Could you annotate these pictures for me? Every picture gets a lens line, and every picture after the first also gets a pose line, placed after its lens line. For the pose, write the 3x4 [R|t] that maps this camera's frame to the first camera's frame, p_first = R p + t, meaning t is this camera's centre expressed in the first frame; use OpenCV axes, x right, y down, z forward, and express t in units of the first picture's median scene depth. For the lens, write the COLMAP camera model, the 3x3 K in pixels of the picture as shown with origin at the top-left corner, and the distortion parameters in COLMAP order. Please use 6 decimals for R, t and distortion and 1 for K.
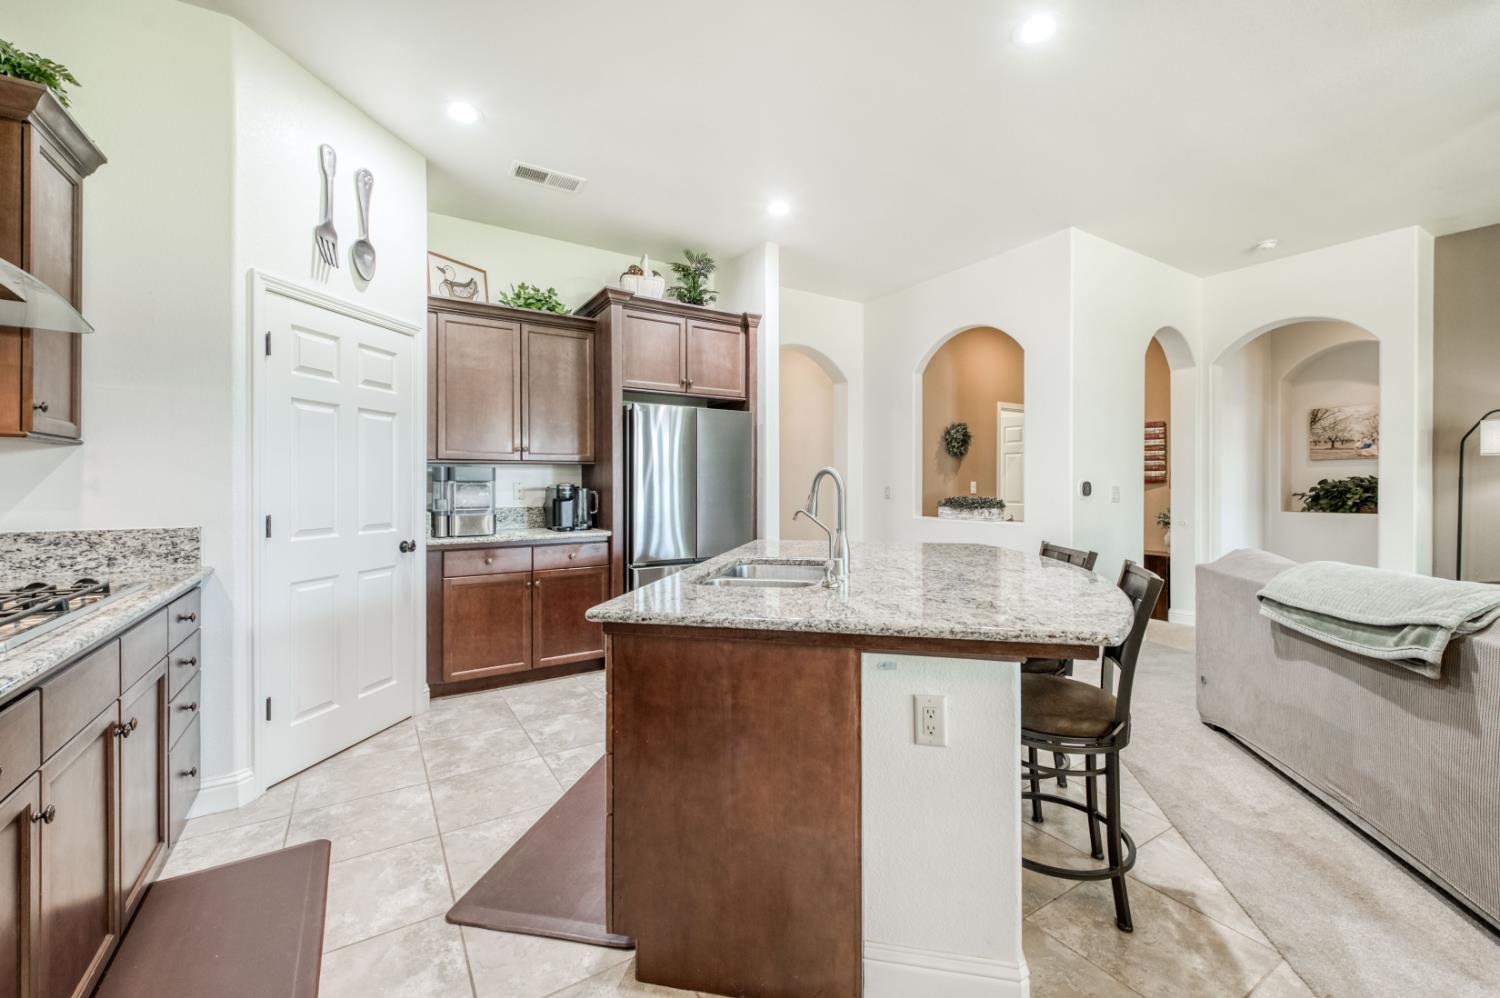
lens RADIAL K [[604.5, 0, 746.4], [0, 604.5, 487.1], [0, 0, 1]] dist [0.005291, -0.001551]
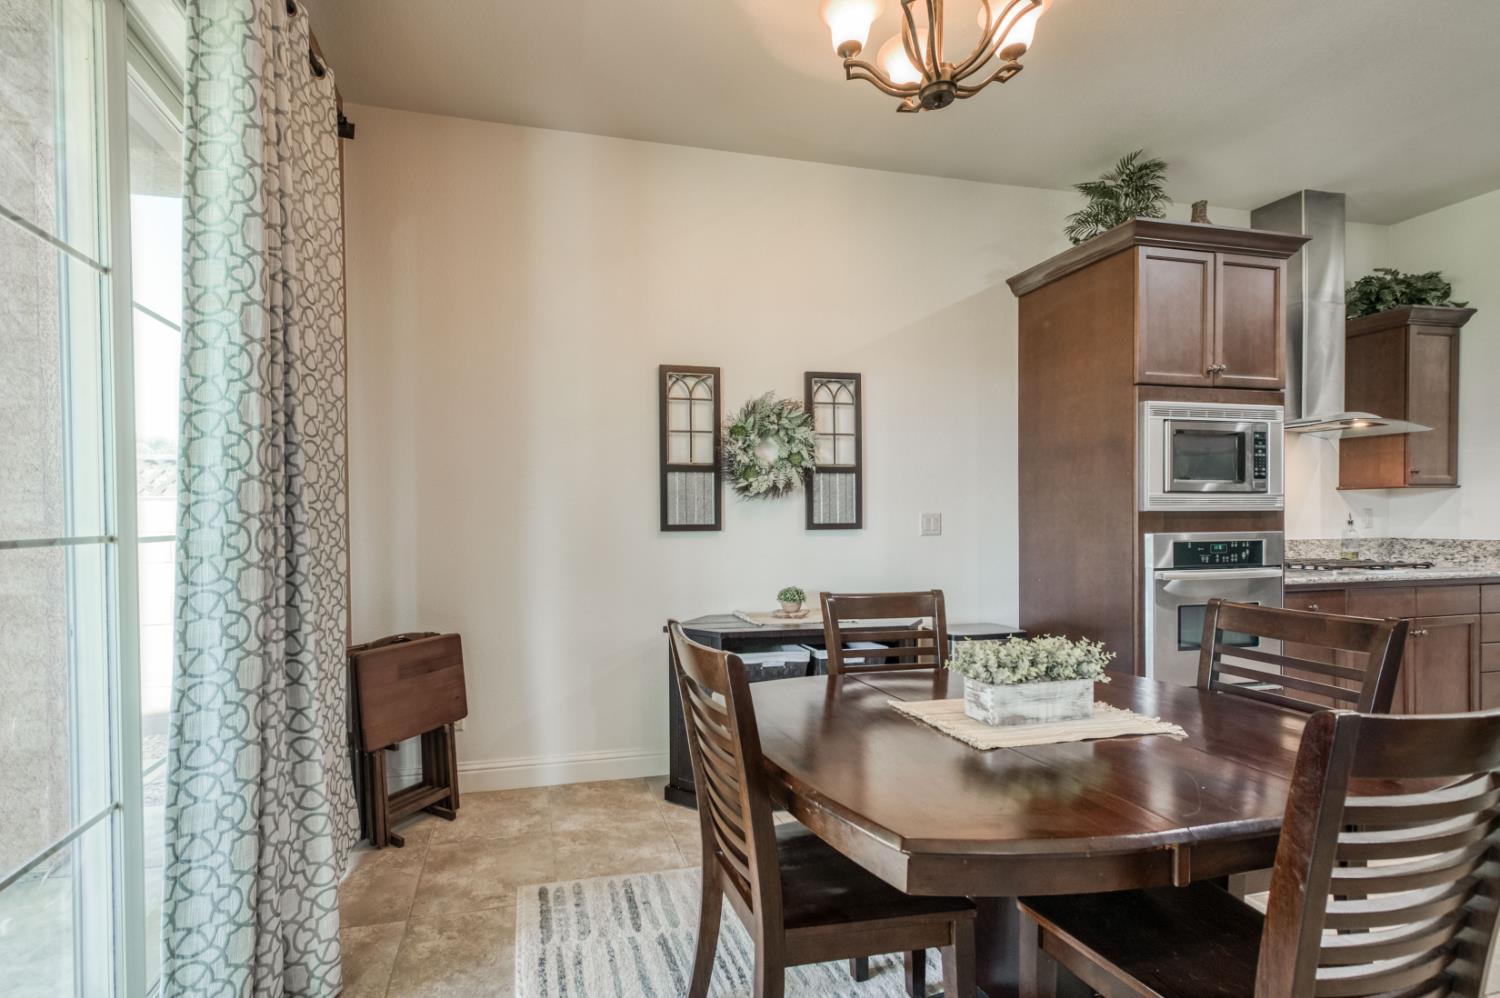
lens RADIAL K [[631.8, 0, 667.3], [0, 631.8, 524.1], [0, 0, 1]] dist [0.004672, 0.000183]
pose [[-0.341433, 0.010212, -0.939851, 0.713486], [0.001549, 0.999946, 0.010302, 0.005045], [0.939905, 0.002062, -0.341430, -0.247513]]
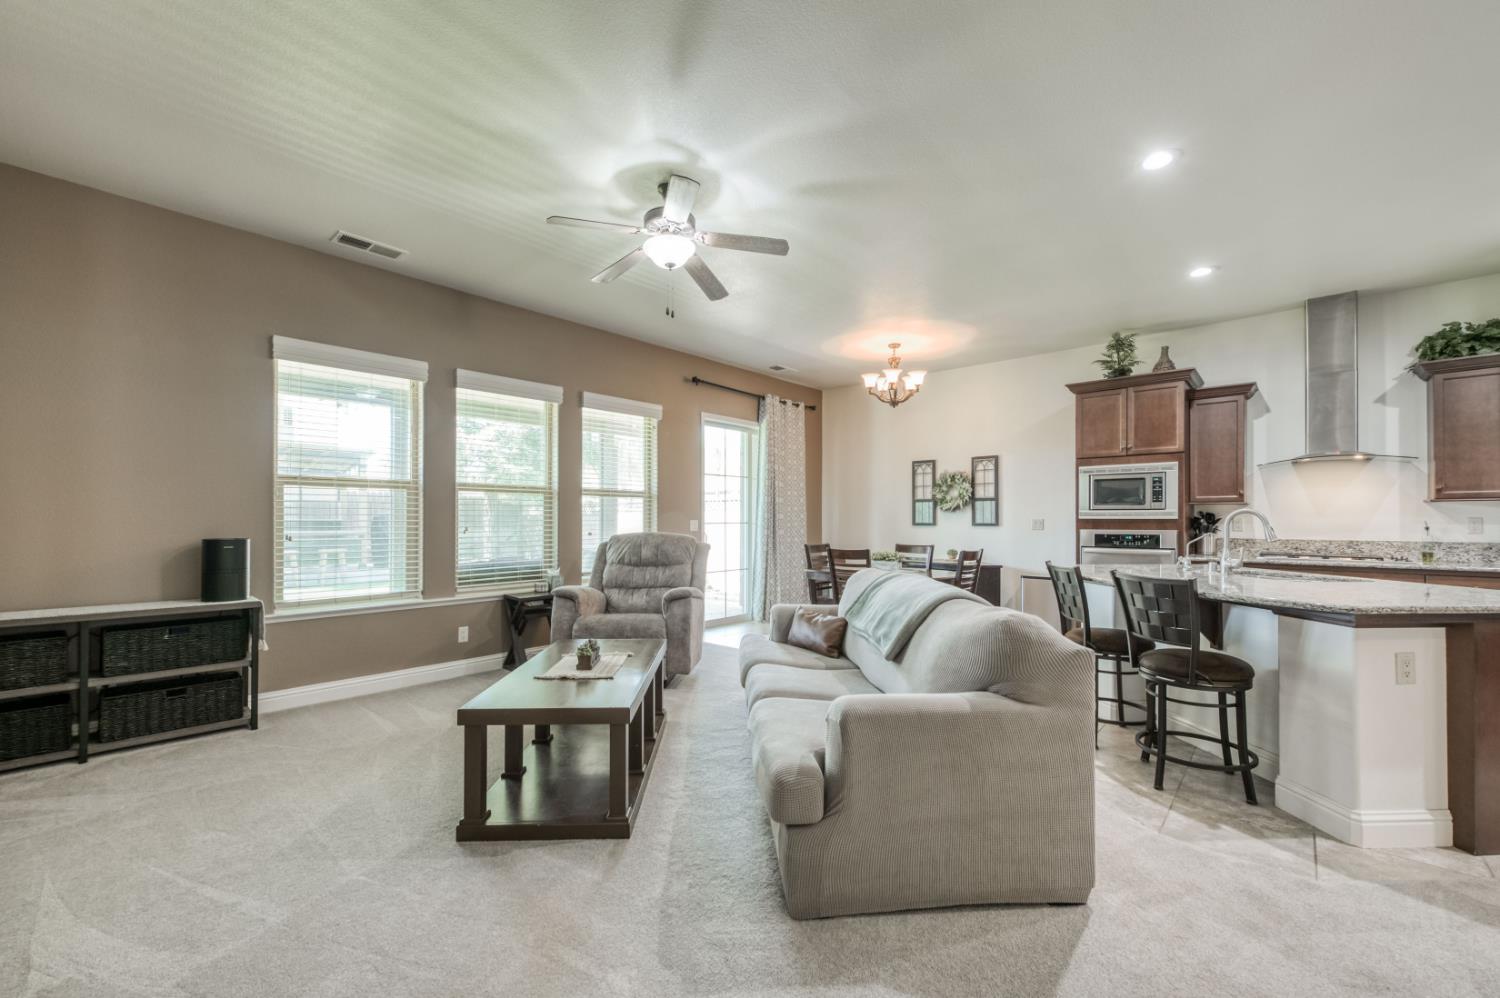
lens RADIAL K [[604.5, 0, 757.1], [0, 604.5, 517.0], [0, 0, 1]] dist [0.005291, -0.001551]
pose [[-0.958152, -0.003198, -0.286241, 1.014906], [-0.003566, 0.999993, 0.000764, -0.004225], [0.286237, 0.001753, -0.958157, 1.199120]]
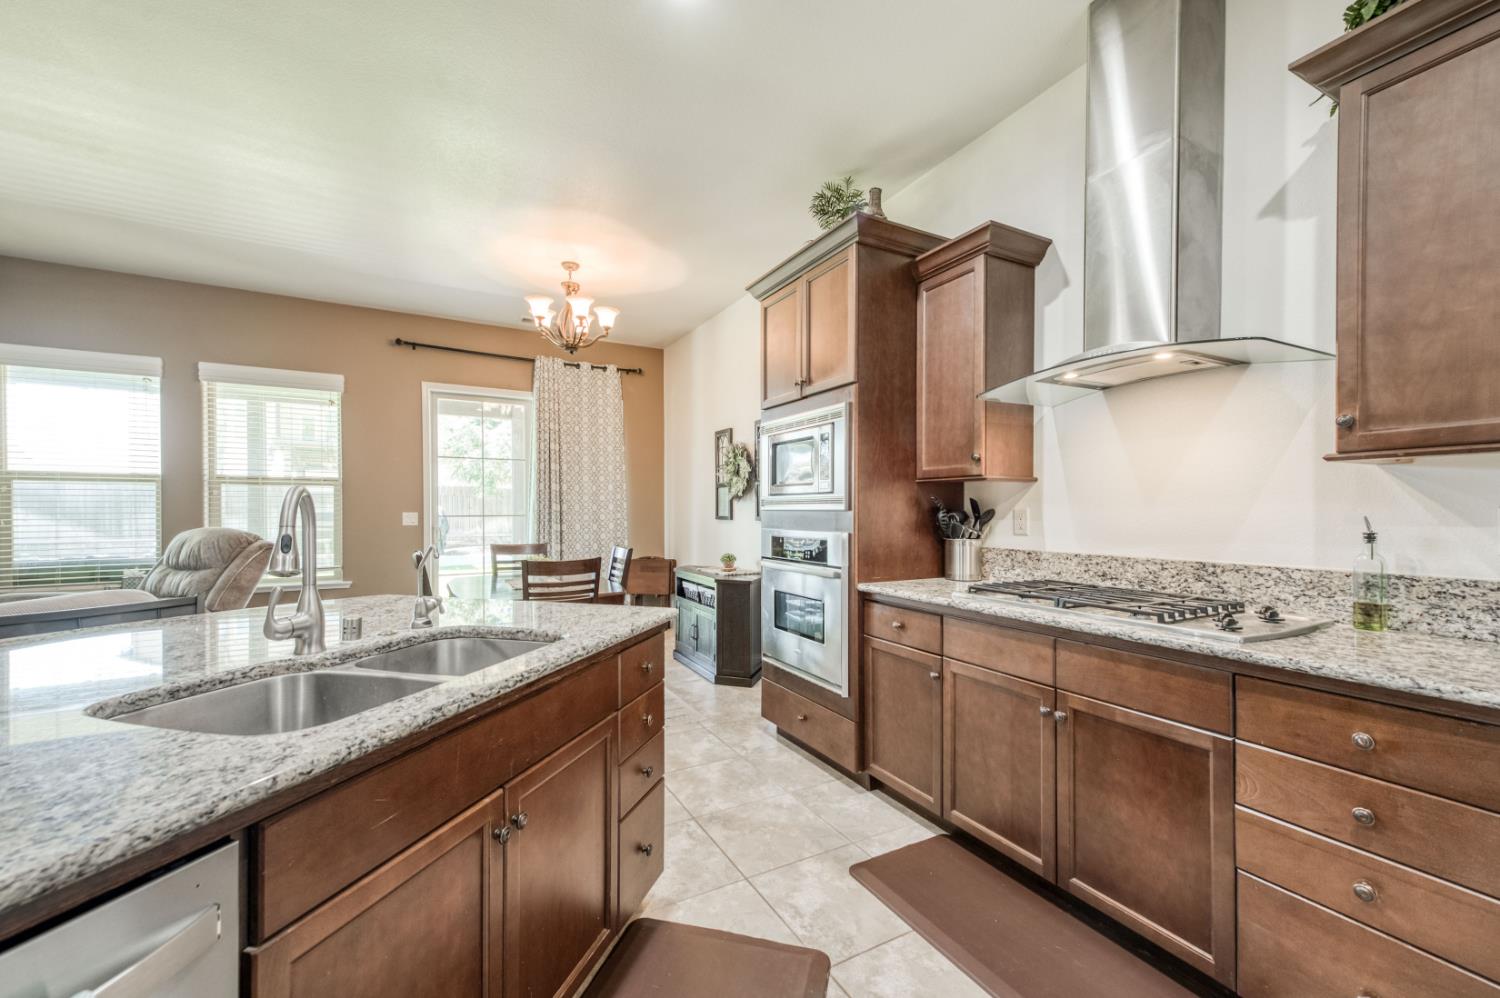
lens RADIAL K [[604.5, 0, 749.8], [0, 604.5, 514.0], [0, 0, 1]] dist [0.005291, -0.001551]
pose [[-0.997807, -0.002088, 0.066164, -0.192179], [-0.001410, 0.999946, 0.010281, -0.005771], [-0.066182, 0.010165, -0.997756, 0.884686]]
